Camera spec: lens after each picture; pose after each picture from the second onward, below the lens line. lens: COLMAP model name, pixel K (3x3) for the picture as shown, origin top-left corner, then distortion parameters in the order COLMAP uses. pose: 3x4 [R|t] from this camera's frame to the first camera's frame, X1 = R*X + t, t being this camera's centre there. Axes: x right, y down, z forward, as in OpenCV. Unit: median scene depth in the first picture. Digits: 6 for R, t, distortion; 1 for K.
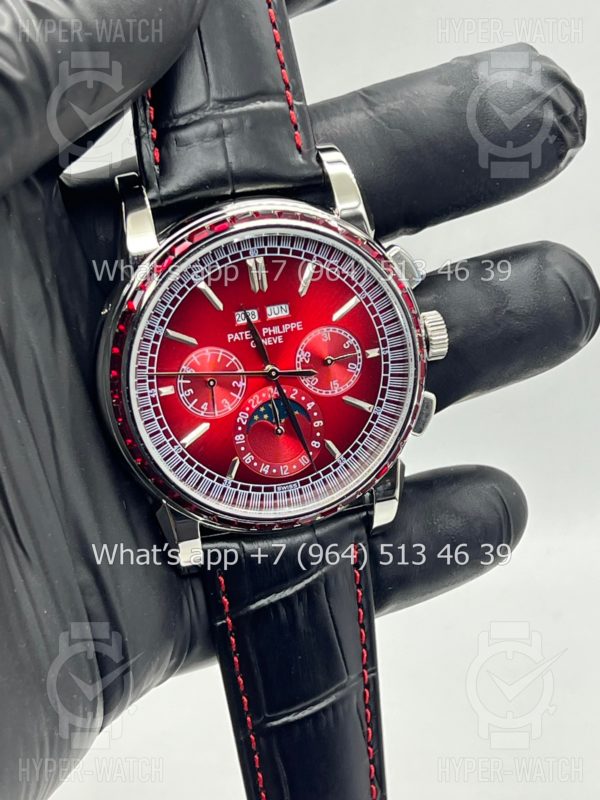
lens RADIAL K [[1853.2, 0, 301.0], [0, 1853.2, 396.1], [0, 0, 1]] dist [0.300826, 0.000000]
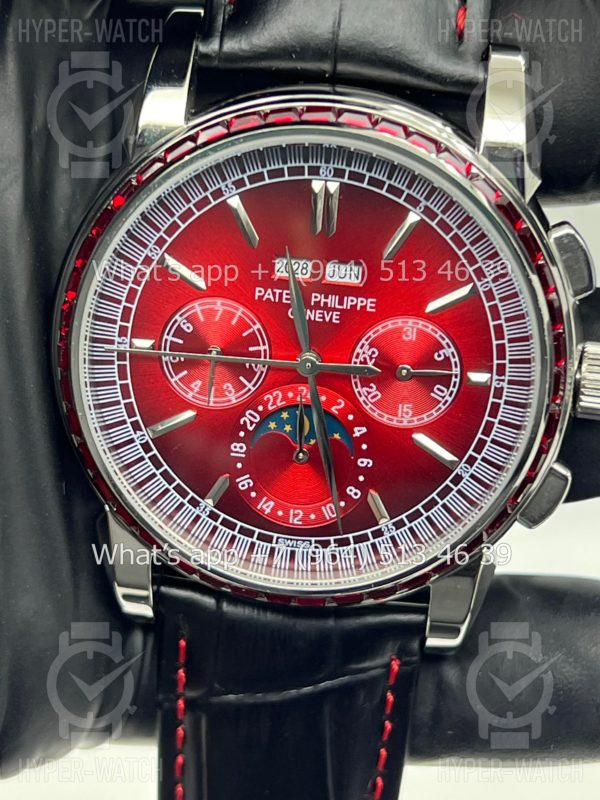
lens RADIAL K [[1853.2, 0, 293.2], [0, 1853.2, 399.9], [0, 0, 1]] dist [0.300826, 0.000000]
pose [[0.918380, 0.277906, -0.281684, 0.161584], [-0.275805, 0.960018, 0.047927, -0.029713], [0.283741, 0.033675, 0.958309, 0.386013]]
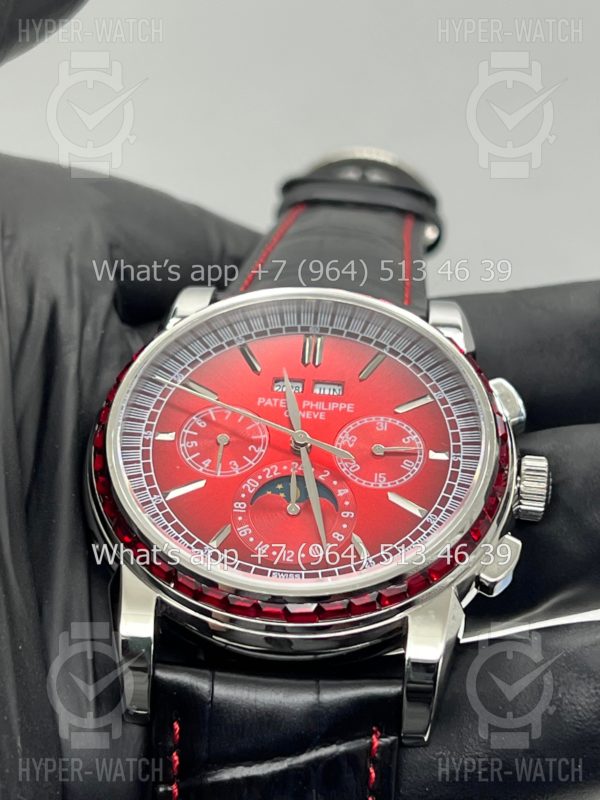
lens RADIAL K [[1853.2, 0, 300.4], [0, 1853.2, 400.1], [0, 0, 1]] dist [0.300826, 0.000000]
pose [[0.935822, 0.002736, -0.352462, 0.258060], [-0.272946, 0.638331, -0.719746, 0.535440], [0.223018, 0.769757, 0.598111, 0.516926]]
